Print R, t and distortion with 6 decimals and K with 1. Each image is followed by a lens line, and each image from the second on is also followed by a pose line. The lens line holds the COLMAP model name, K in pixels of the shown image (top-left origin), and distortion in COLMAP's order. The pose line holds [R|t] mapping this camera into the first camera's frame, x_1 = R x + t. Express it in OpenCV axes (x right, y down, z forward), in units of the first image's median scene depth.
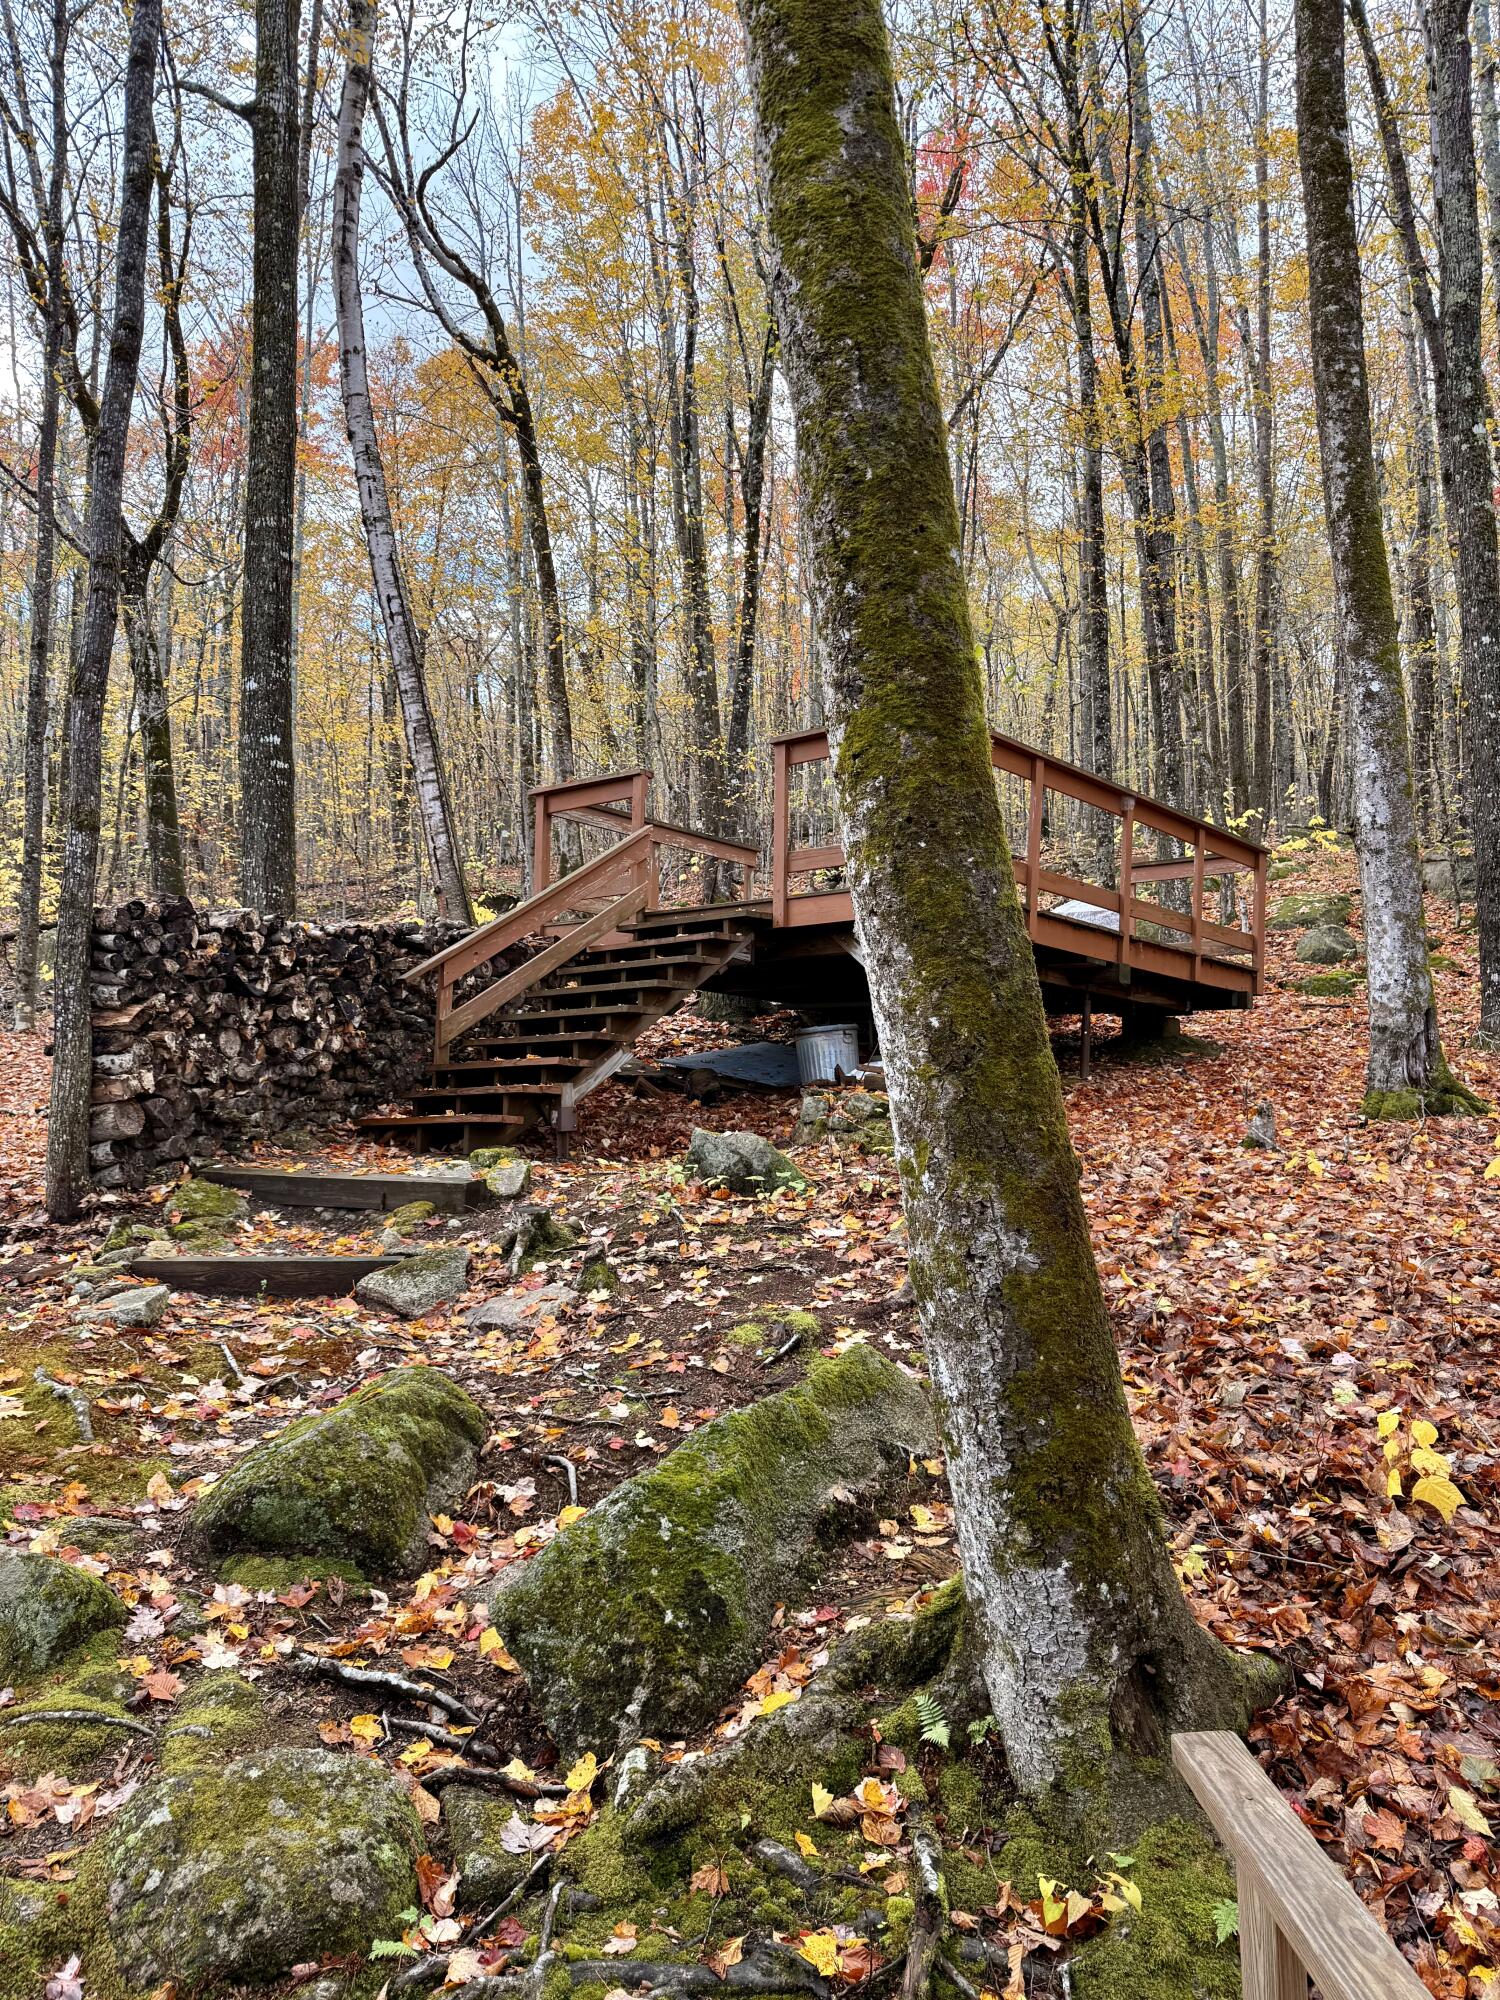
lens RADIAL K [[1395.2, 0, 742.9], [0, 1395.2, 979.7], [0, 0, 1]] dist [0.049845, -0.065591]
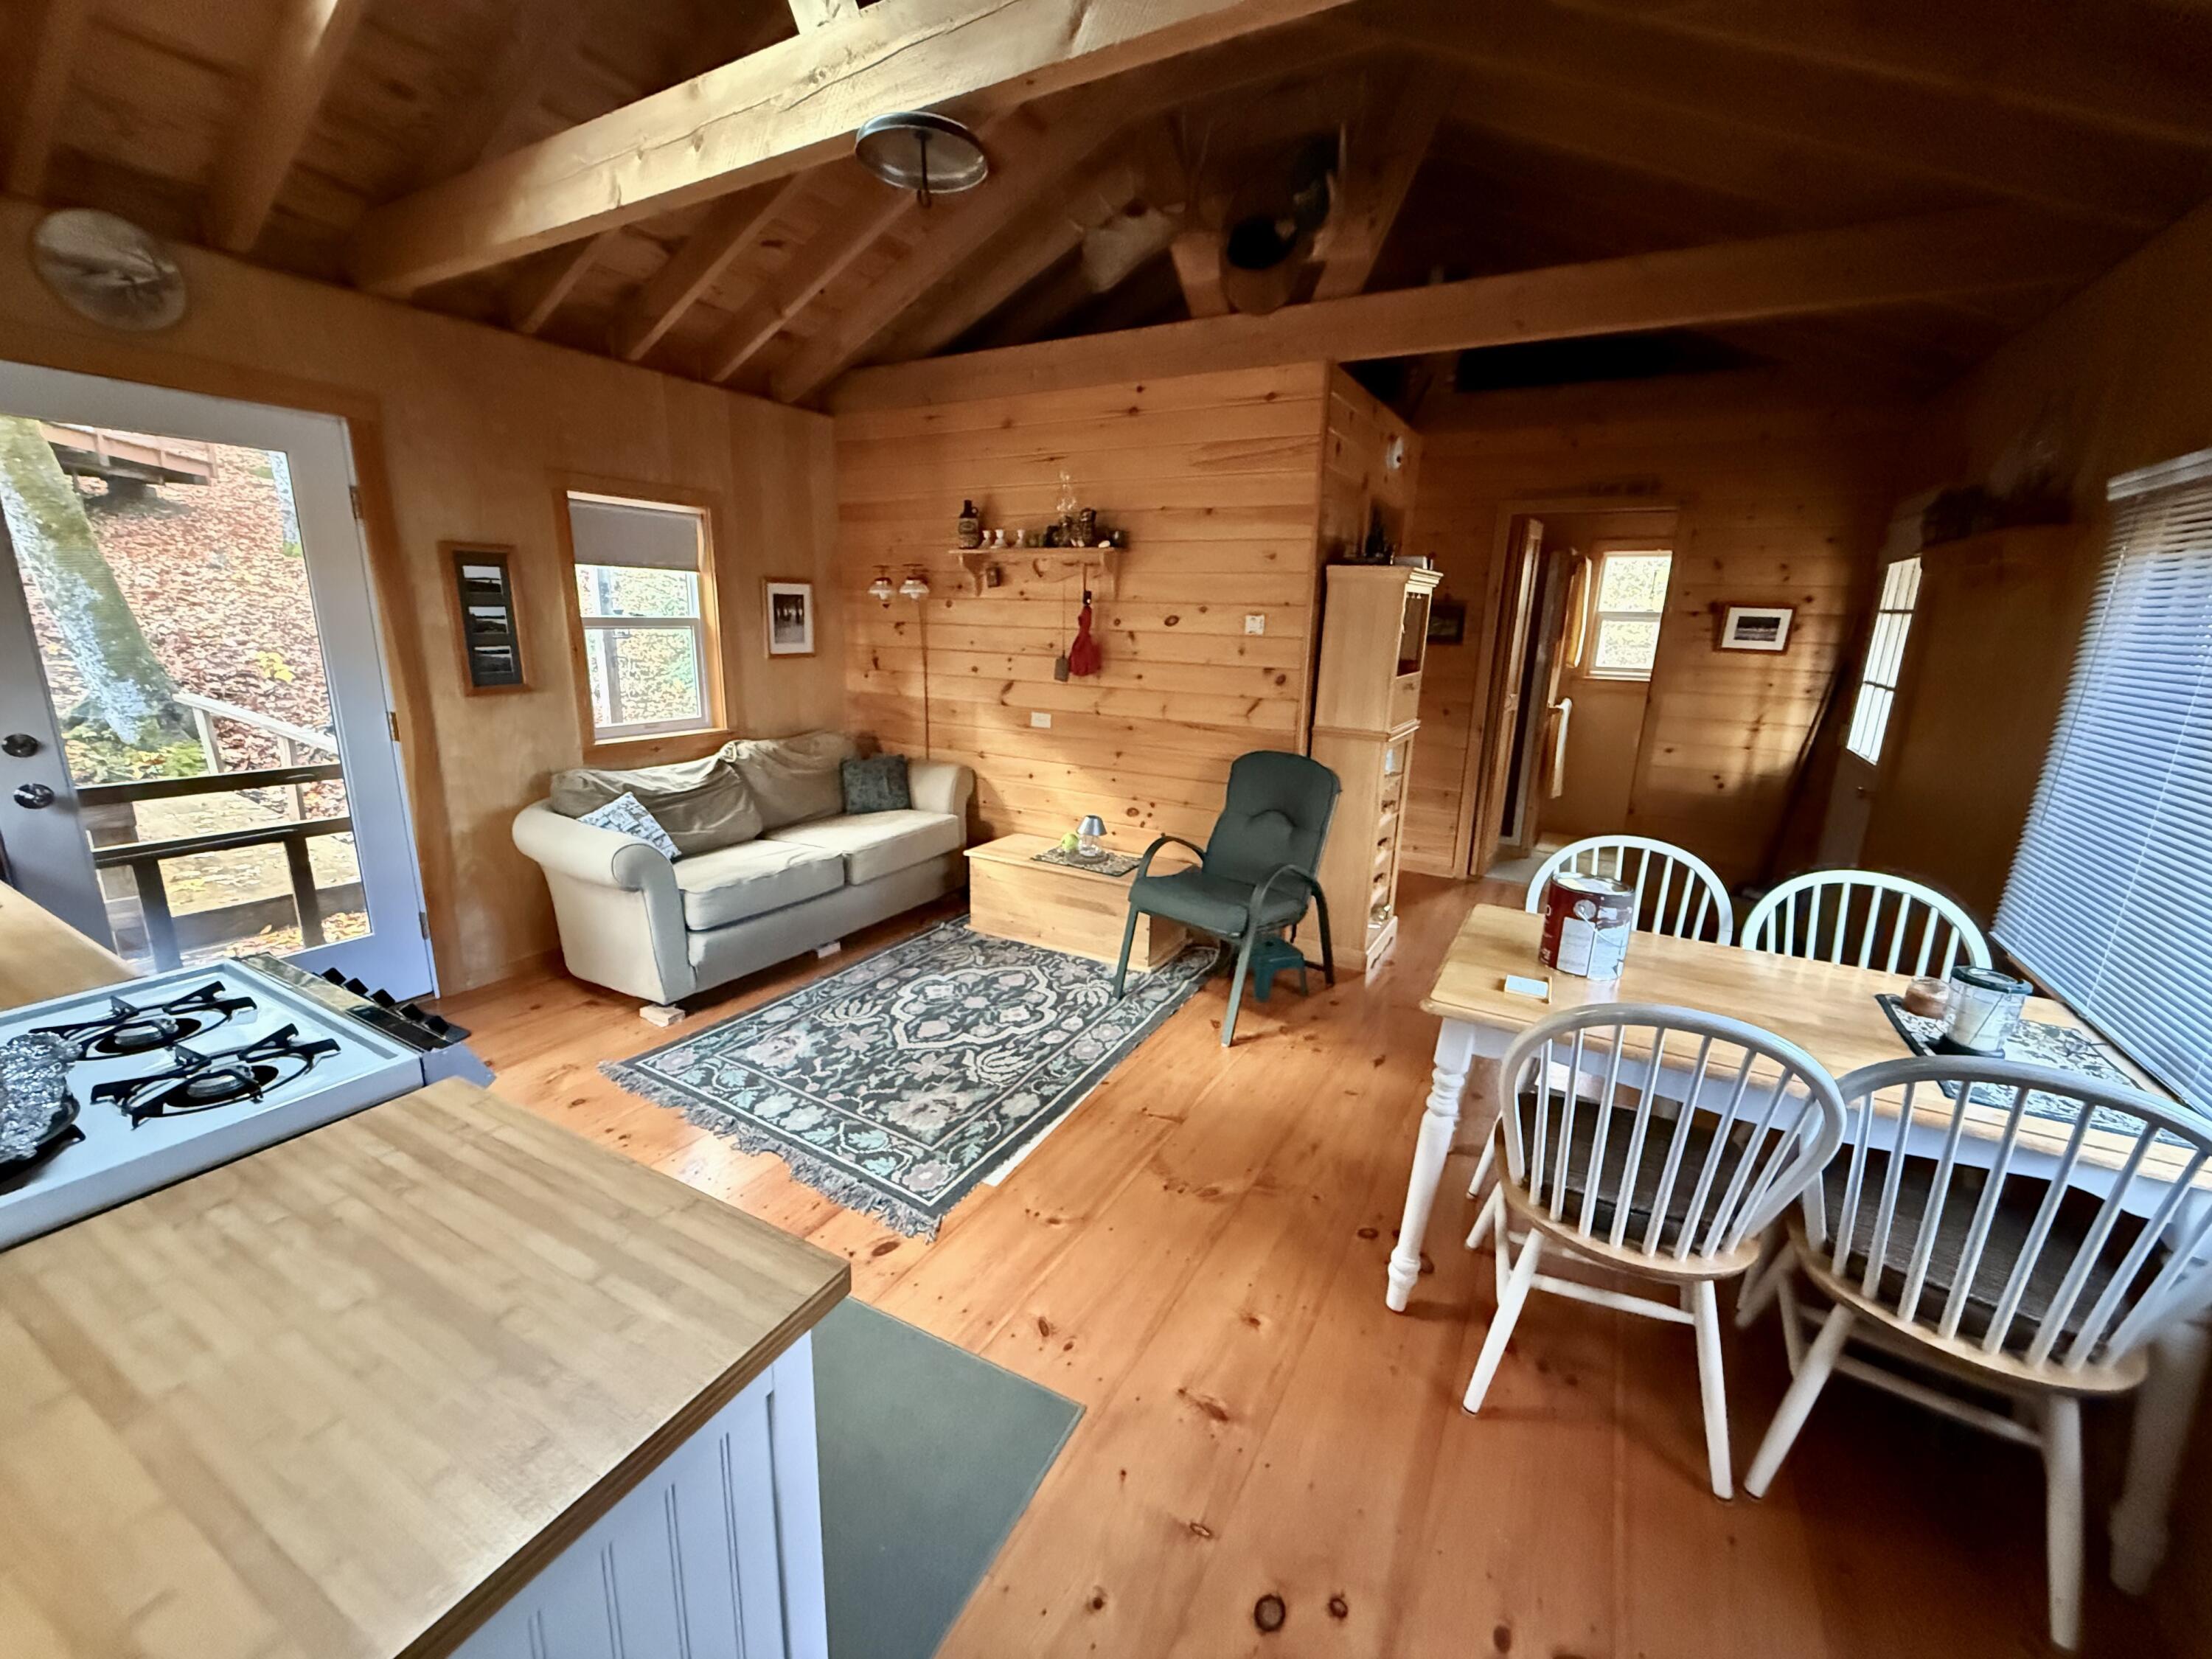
lens RADIAL K [[880.2, 0, 1102.7], [0, 880.2, 829.5], [0, 0, 1]] dist [-0.001312, 0.000310]
pose [[0.465971, -0.218534, 0.857388, -0.257662], [-0.127461, 0.942332, 0.309457, -0.100467], [-0.875571, -0.253481, 0.411245, -0.907552]]
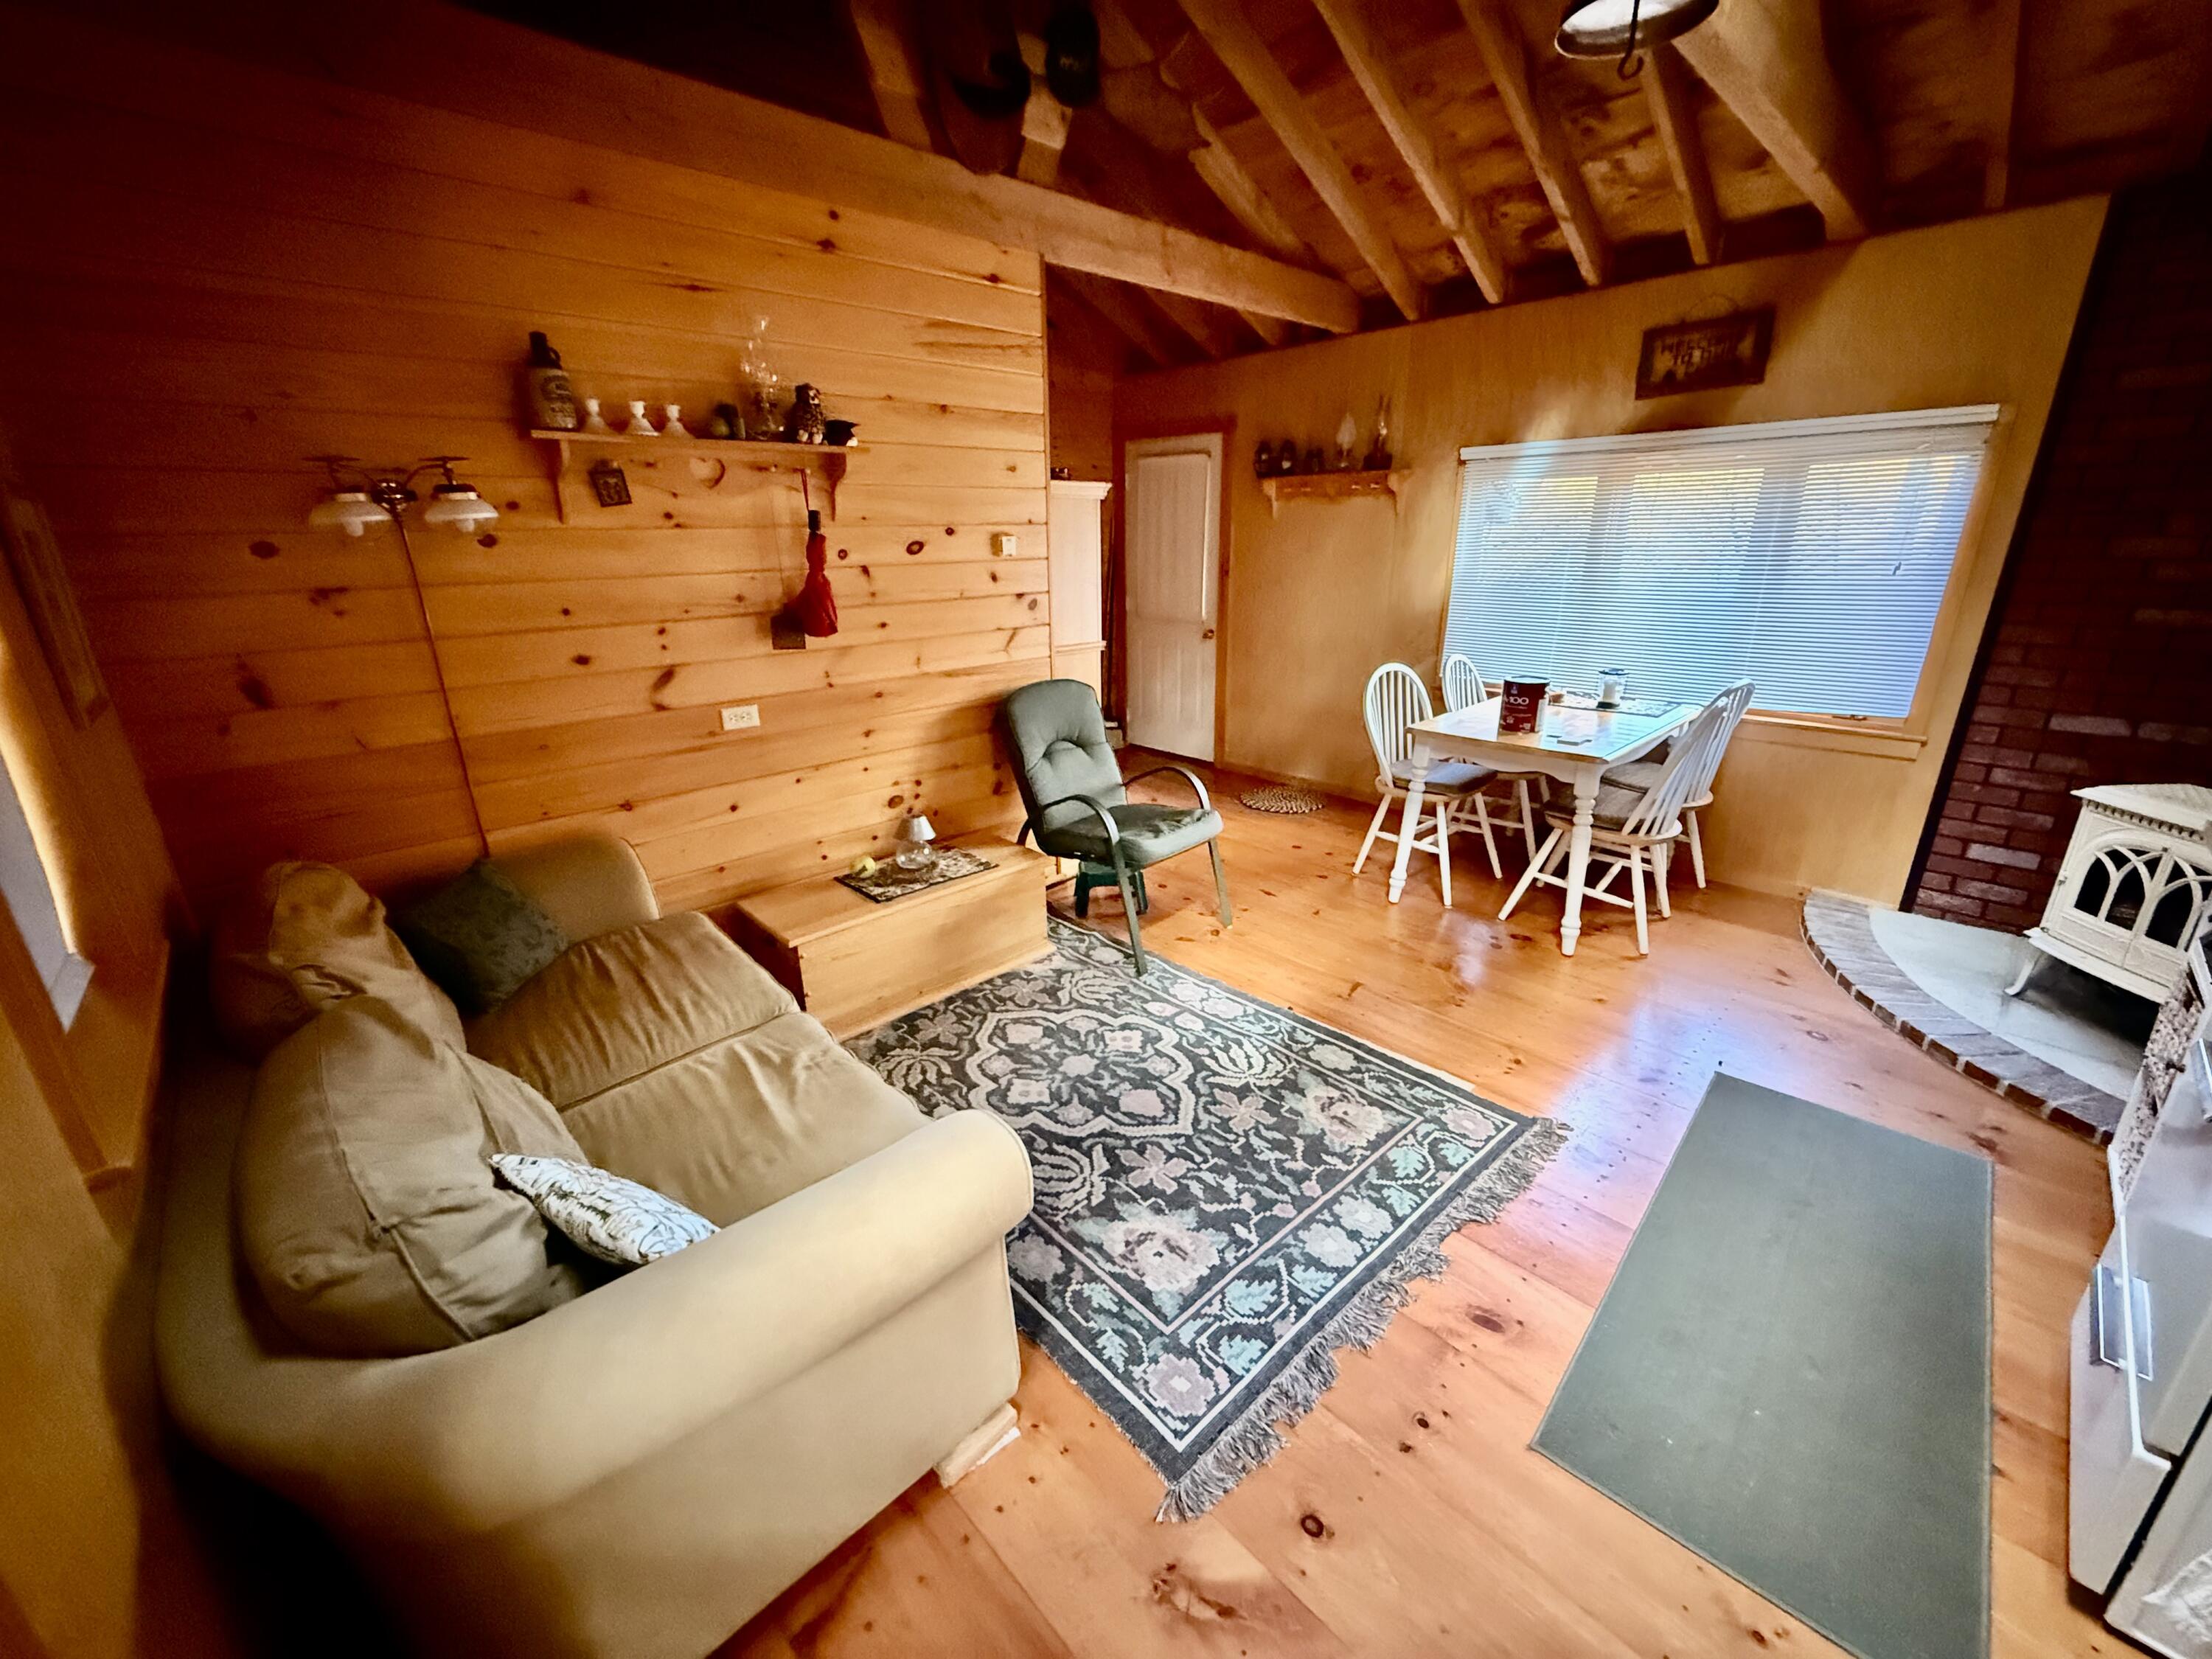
lens RADIAL K [[880.2, 0, 1101.6], [0, 880.2, 829.2], [0, 0, 1]] dist [-0.001312, 0.000310]
pose [[-0.715456, -0.231032, 0.659354, -0.116898], [-0.082737, 0.965120, 0.248392, -0.037440], [-0.693742, 0.123161, -0.709615, -0.404209]]
